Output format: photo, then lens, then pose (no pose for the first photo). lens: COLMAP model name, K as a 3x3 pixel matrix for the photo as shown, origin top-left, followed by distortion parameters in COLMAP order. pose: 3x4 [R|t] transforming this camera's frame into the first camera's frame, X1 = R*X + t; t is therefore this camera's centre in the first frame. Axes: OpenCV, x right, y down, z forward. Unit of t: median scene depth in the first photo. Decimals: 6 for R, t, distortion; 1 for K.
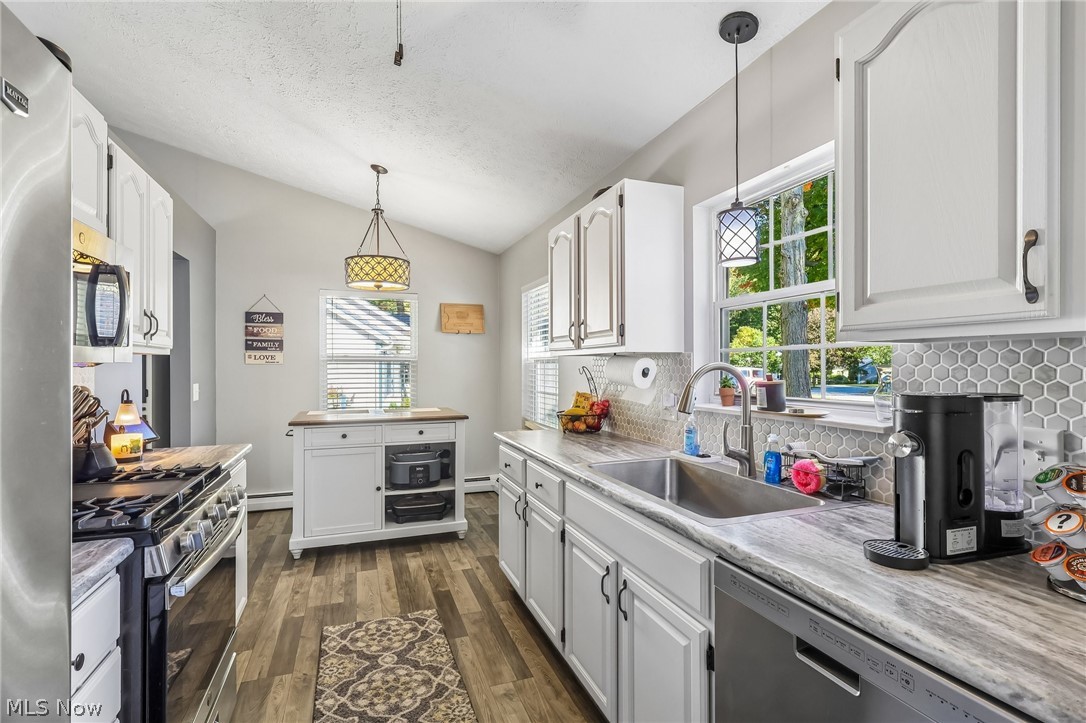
lens RADIAL K [[510.5, 0, 543.5], [0, 510.5, 366.6], [0, 0, 1]] dist [-0.001446, -0.000037]
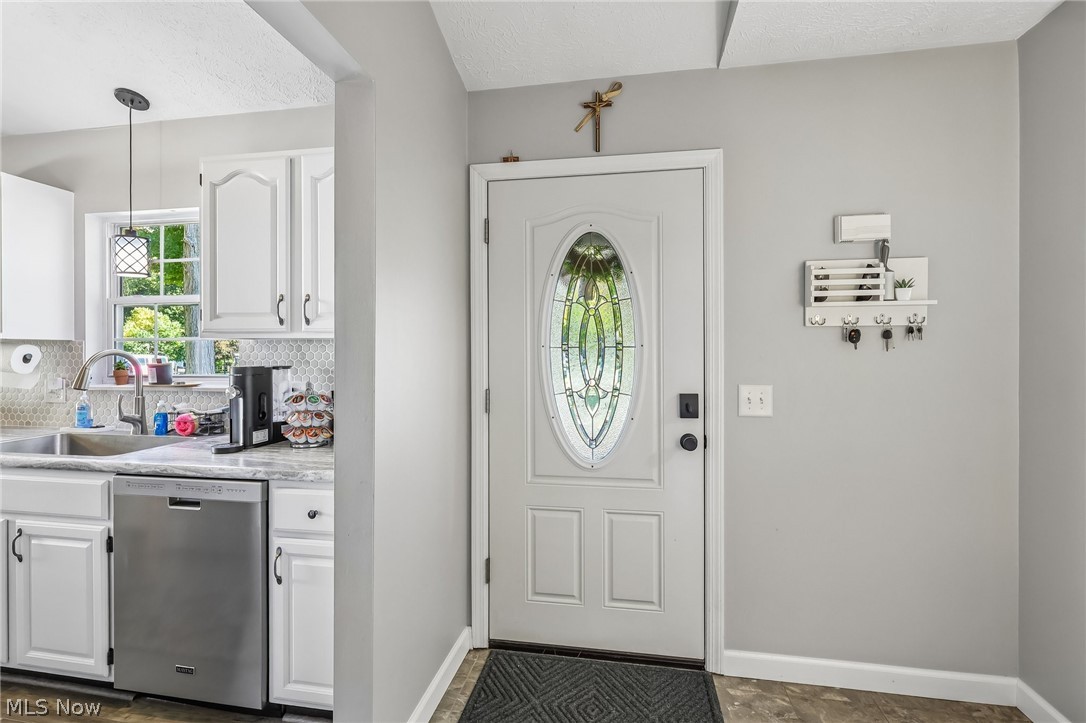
lens RADIAL K [[508.0, 0, 539.5], [0, 508.0, 353.8], [0, 0, 1]] dist [-0.001717, 0.000311]
pose [[0.506536, -0.000384, 0.862219, -0.201603], [0.000435, 1.000000, 0.000190, 0.002727], [-0.862219, 0.000279, 0.506536, -0.535817]]
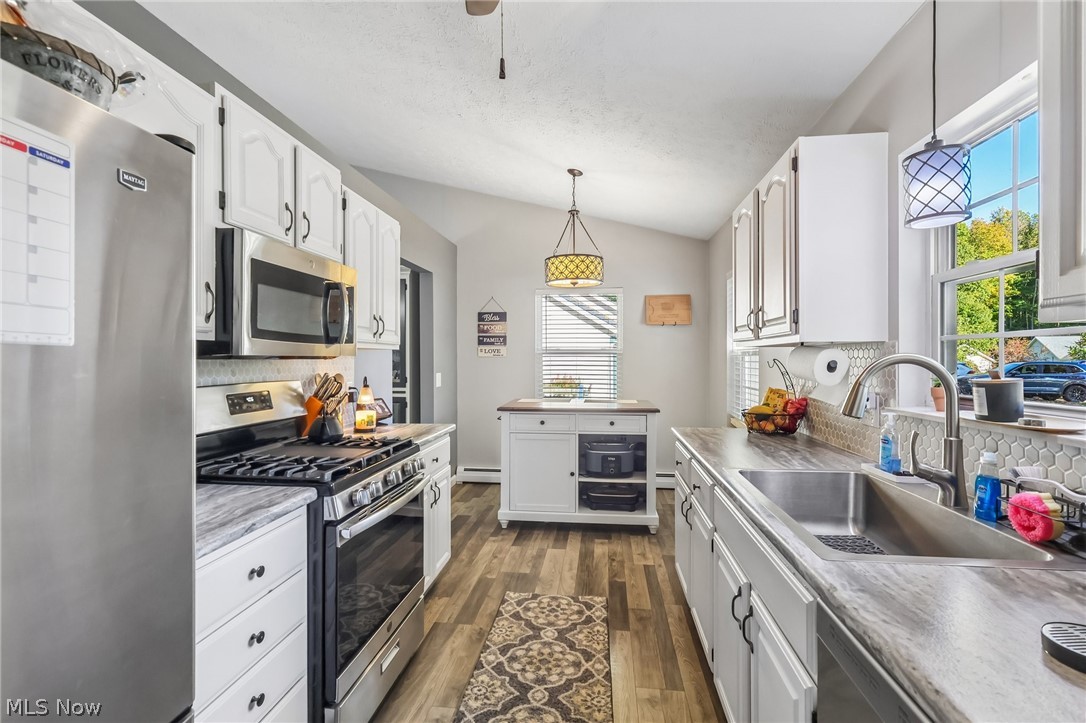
lens RADIAL K [[508.3, 0, 539.5], [0, 508.3, 361.1], [0, 0, 1]] dist [0.001028, 0.001369]
pose [[0.887713, 0.002155, -0.460392, 0.188422], [-0.000310, 0.999992, 0.004084, -0.000212], [0.460397, -0.003482, 0.887706, 0.056822]]
